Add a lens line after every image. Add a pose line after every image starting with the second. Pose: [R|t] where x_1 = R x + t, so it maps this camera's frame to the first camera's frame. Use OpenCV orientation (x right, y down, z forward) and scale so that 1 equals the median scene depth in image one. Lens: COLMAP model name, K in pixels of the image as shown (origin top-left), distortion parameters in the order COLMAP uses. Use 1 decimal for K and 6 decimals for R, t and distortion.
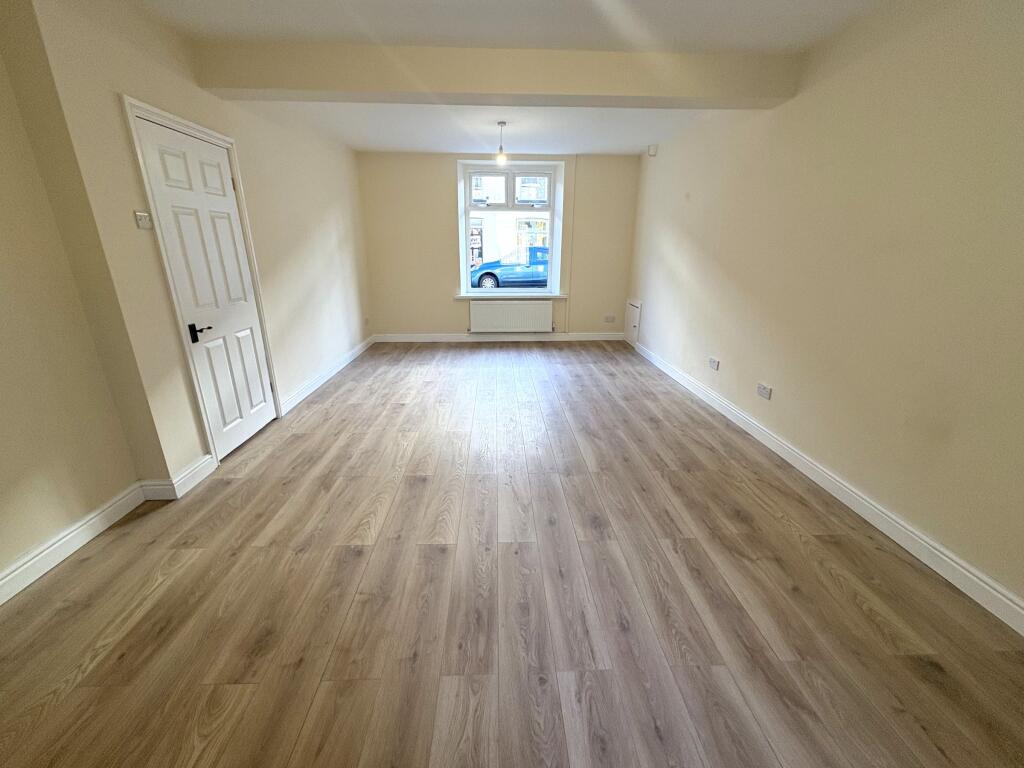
lens RADIAL K [[424.9, 0, 512.0], [0, 424.9, 384.0], [0, 0, 1]] dist [-0.000832, 0.000011]
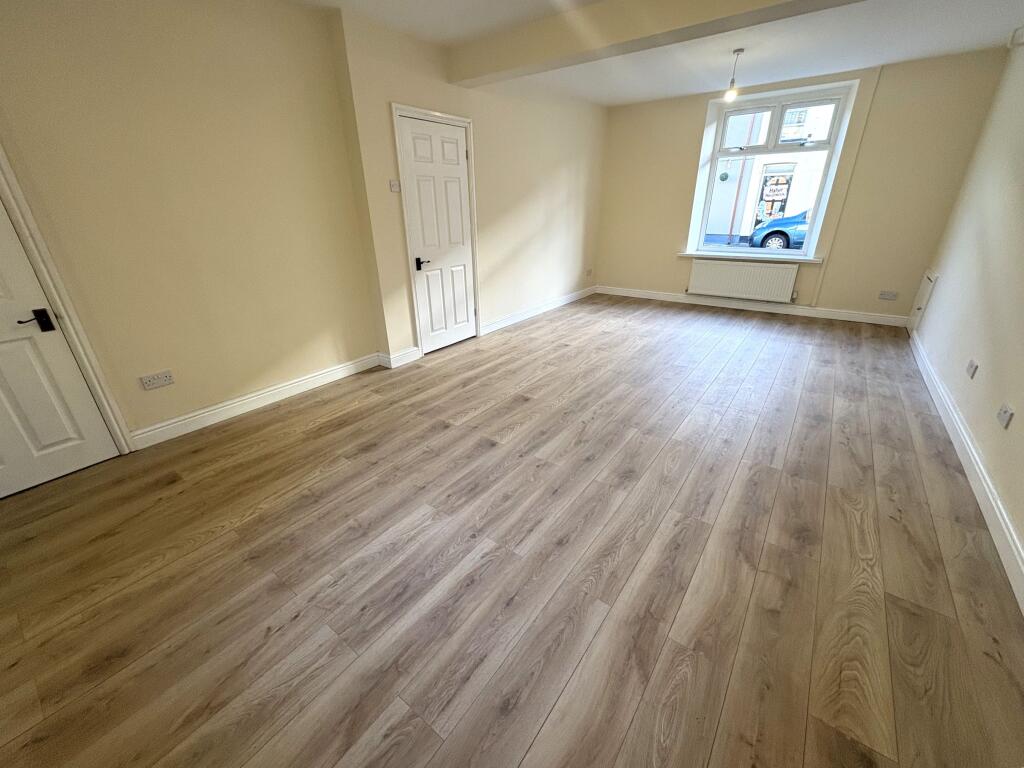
lens RADIAL K [[417.3, 0, 507.8], [0, 417.3, 387.8], [0, 0, 1]] dist [0.001841, 0.000085]
pose [[0.772600, 0.240903, -0.587414, 0.418817], [-0.177429, 0.970279, 0.164554, 0.004318], [0.609597, -0.022910, 0.792380, 0.016879]]
